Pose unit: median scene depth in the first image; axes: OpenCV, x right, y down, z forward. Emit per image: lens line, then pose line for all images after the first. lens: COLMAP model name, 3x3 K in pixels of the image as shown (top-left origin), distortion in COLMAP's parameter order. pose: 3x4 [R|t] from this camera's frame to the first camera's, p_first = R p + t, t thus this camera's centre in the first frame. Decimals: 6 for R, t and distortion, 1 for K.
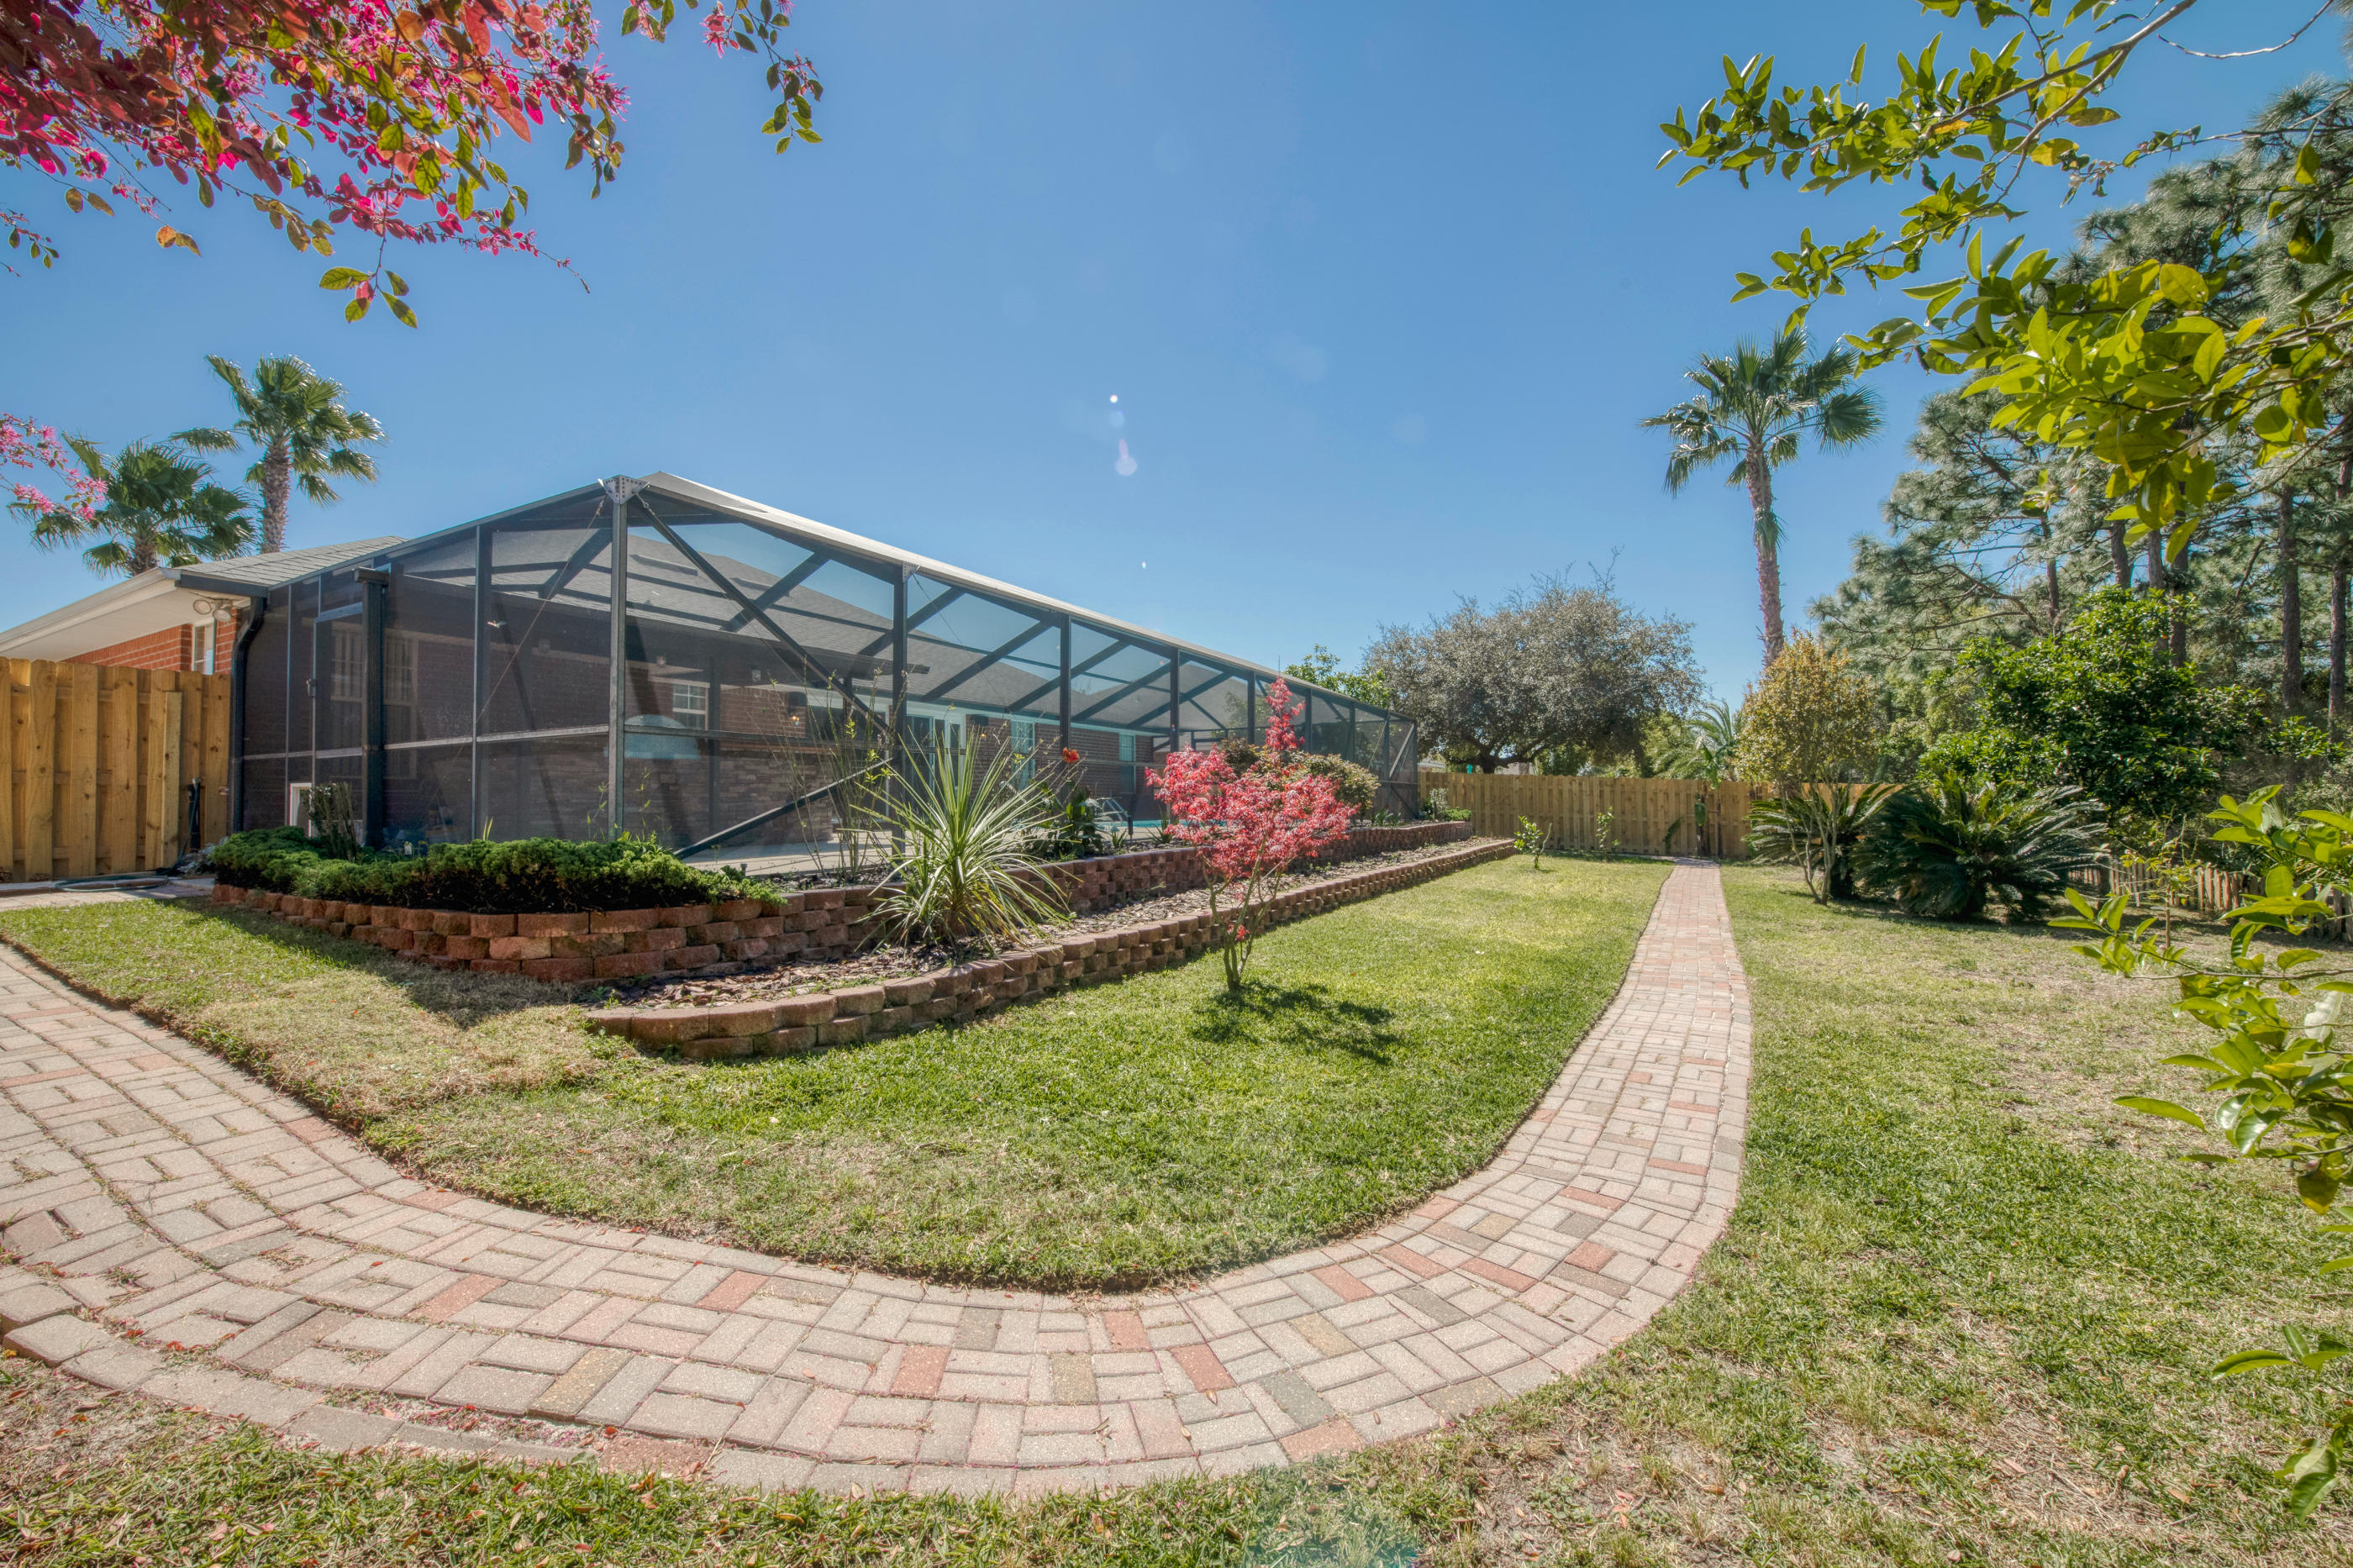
lens RADIAL K [[984.3, 0, 1166.8], [0, 984.3, 781.9], [0, 0, 1]] dist [-0.013600, -0.000397]
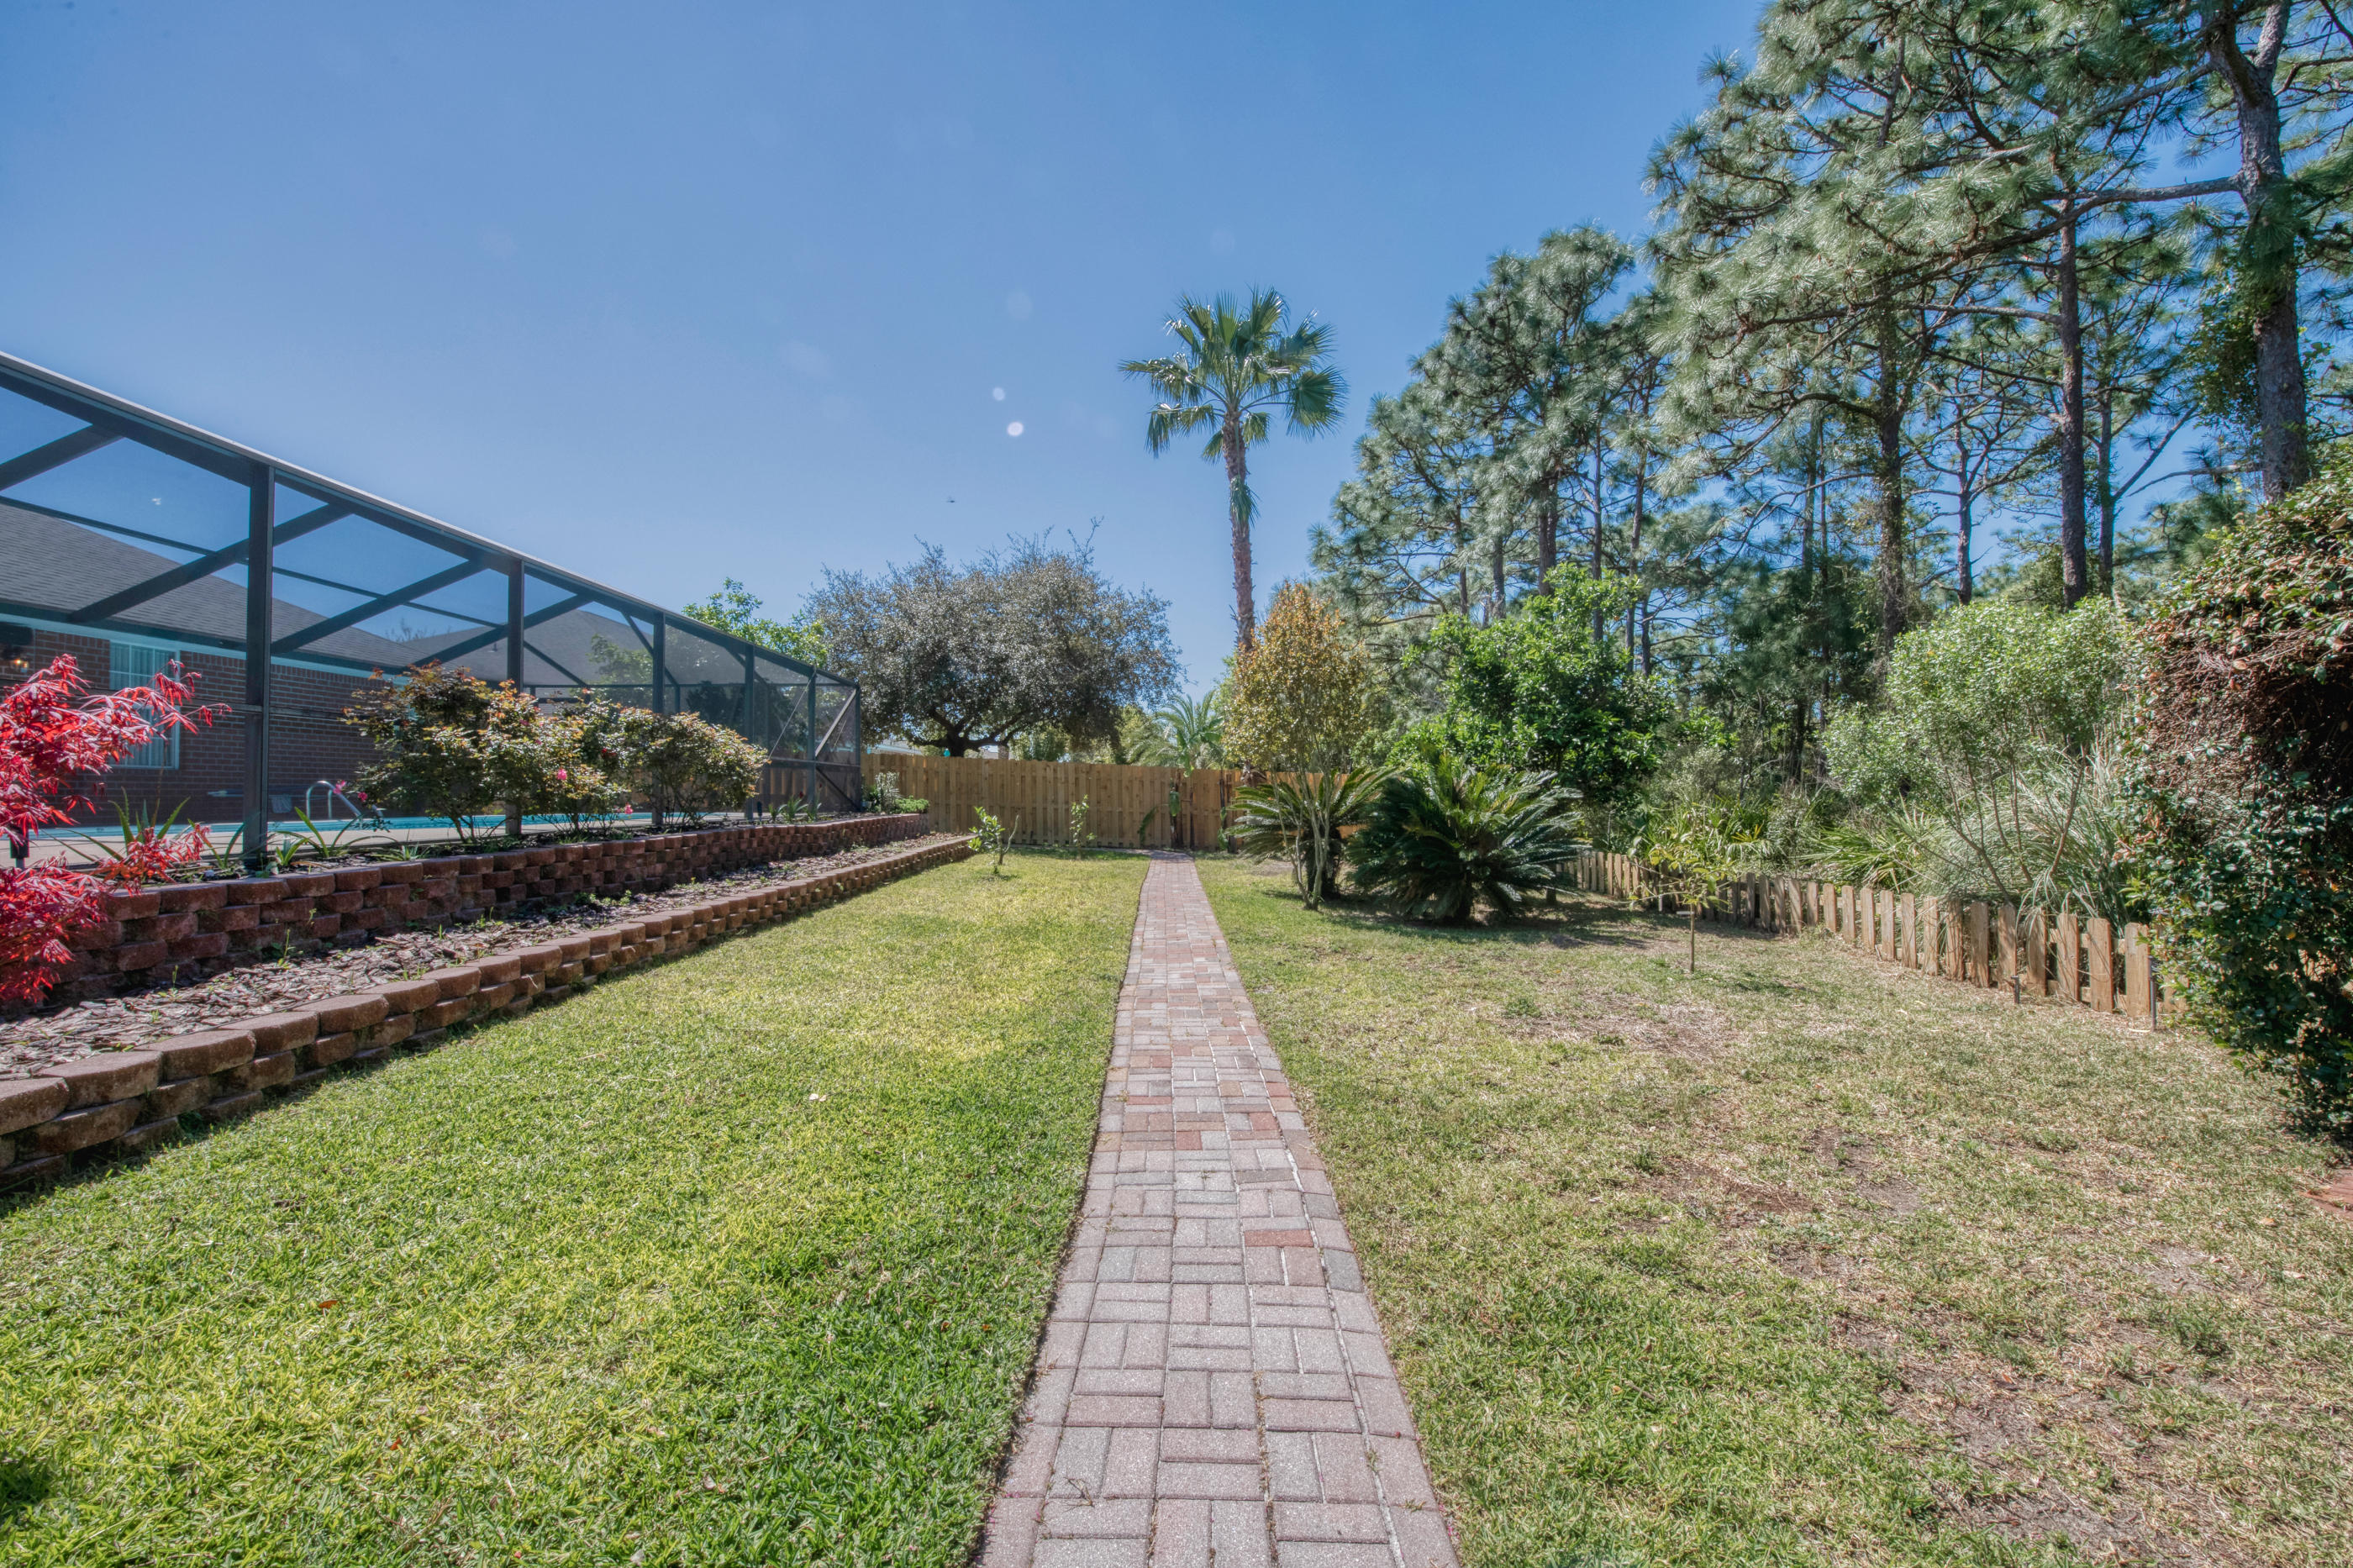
lens RADIAL K [[984.3, 0, 1166.8], [0, 984.3, 781.9], [0, 0, 1]] dist [-0.013600, -0.000397]
pose [[0.875691, 0.006482, 0.482829, 0.093610], [-0.011023, 0.999918, 0.006568, 0.006779], [-0.482747, -0.011074, 0.875690, 0.201009]]
